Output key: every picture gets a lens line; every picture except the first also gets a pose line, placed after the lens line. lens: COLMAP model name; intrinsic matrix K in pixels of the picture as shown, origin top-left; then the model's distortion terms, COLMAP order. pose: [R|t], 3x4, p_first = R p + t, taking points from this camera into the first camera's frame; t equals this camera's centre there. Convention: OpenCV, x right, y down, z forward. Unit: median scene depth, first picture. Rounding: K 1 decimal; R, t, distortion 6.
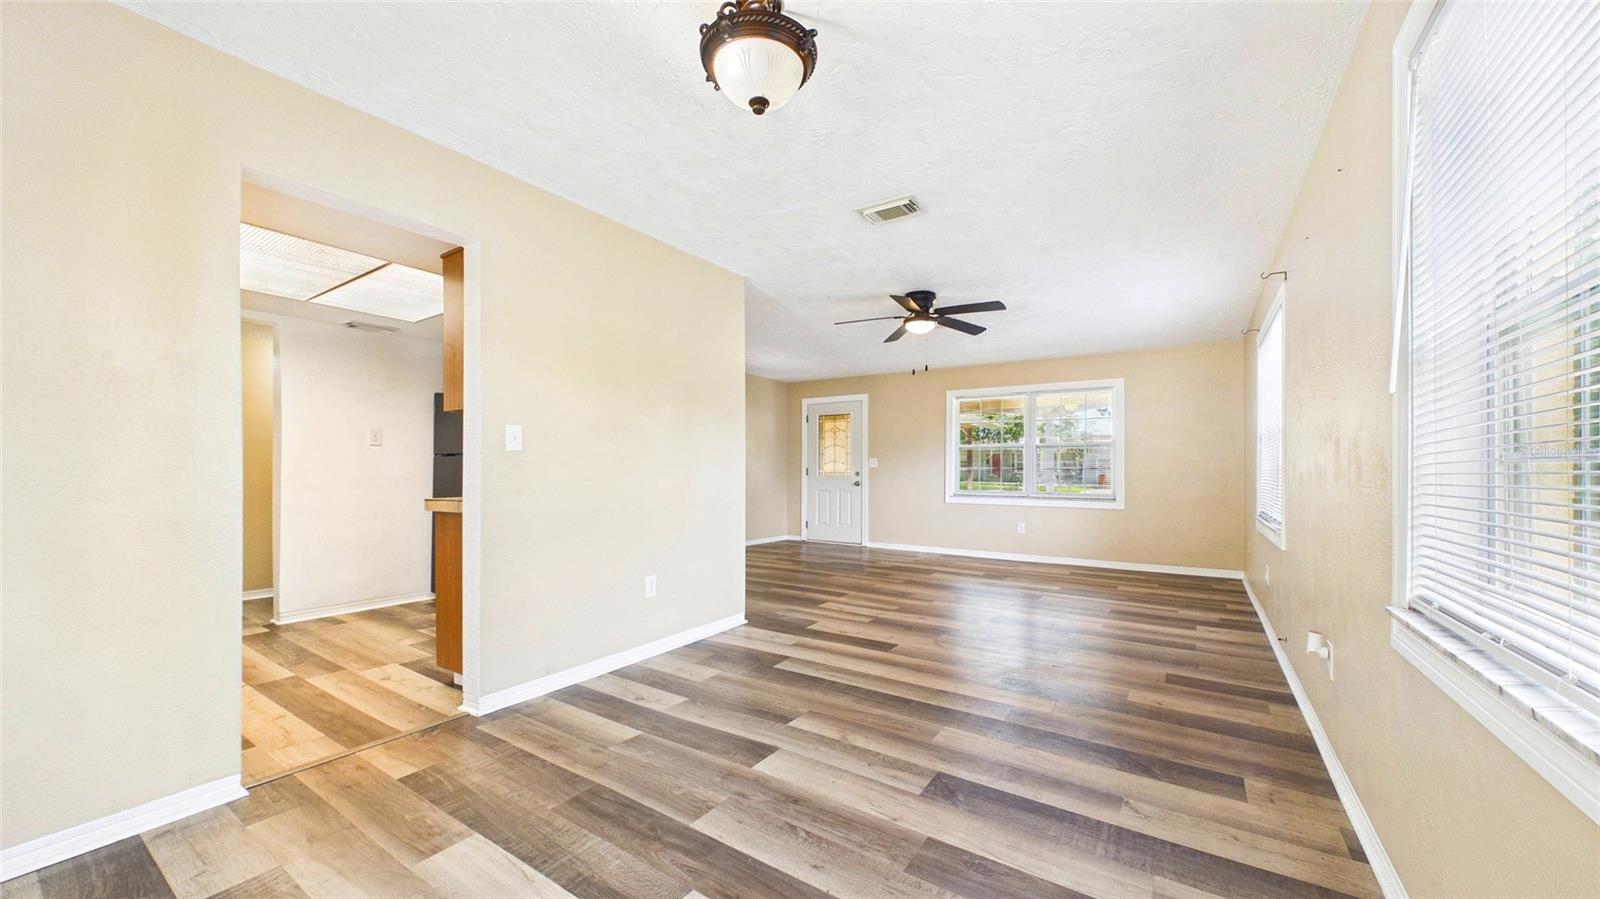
lens RADIAL K [[587.2, 0, 806.0], [0, 587.2, 471.2], [0, 0, 1]] dist [0.001353, 0.000038]
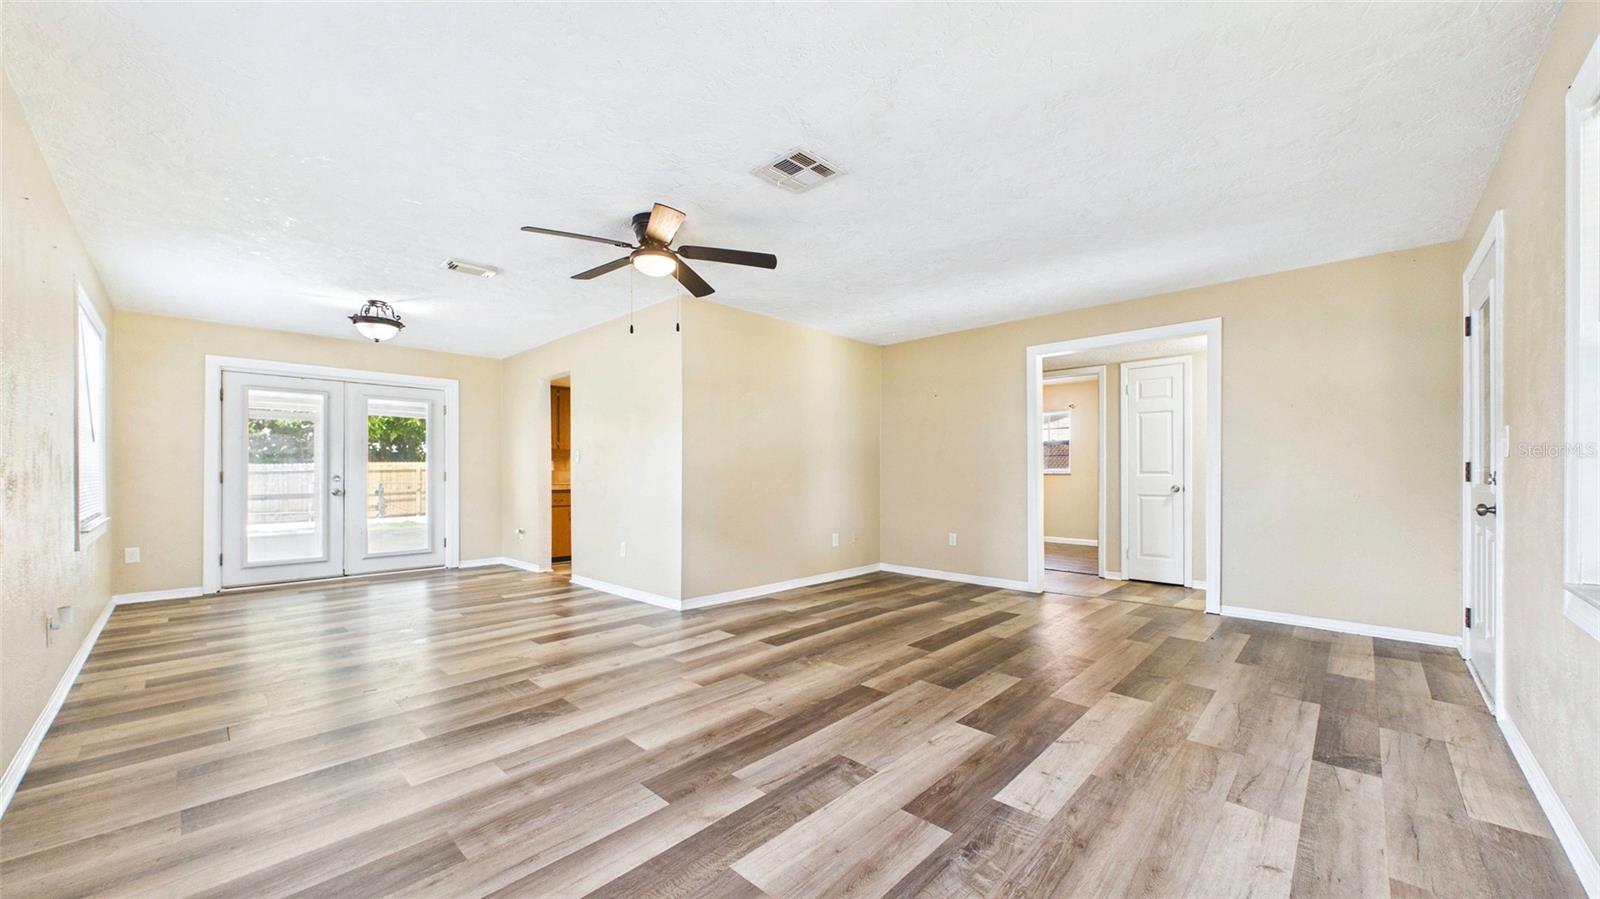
lens RADIAL K [[587.2, 0, 806.0], [0, 587.2, 471.2], [0, 0, 1]] dist [0.001353, 0.000038]
pose [[-0.172001, -0.000324, -0.985097, 1.386727], [-0.003839, 0.999993, 0.000342, -0.005474], [0.985089, 0.003841, -0.172001, 2.091492]]
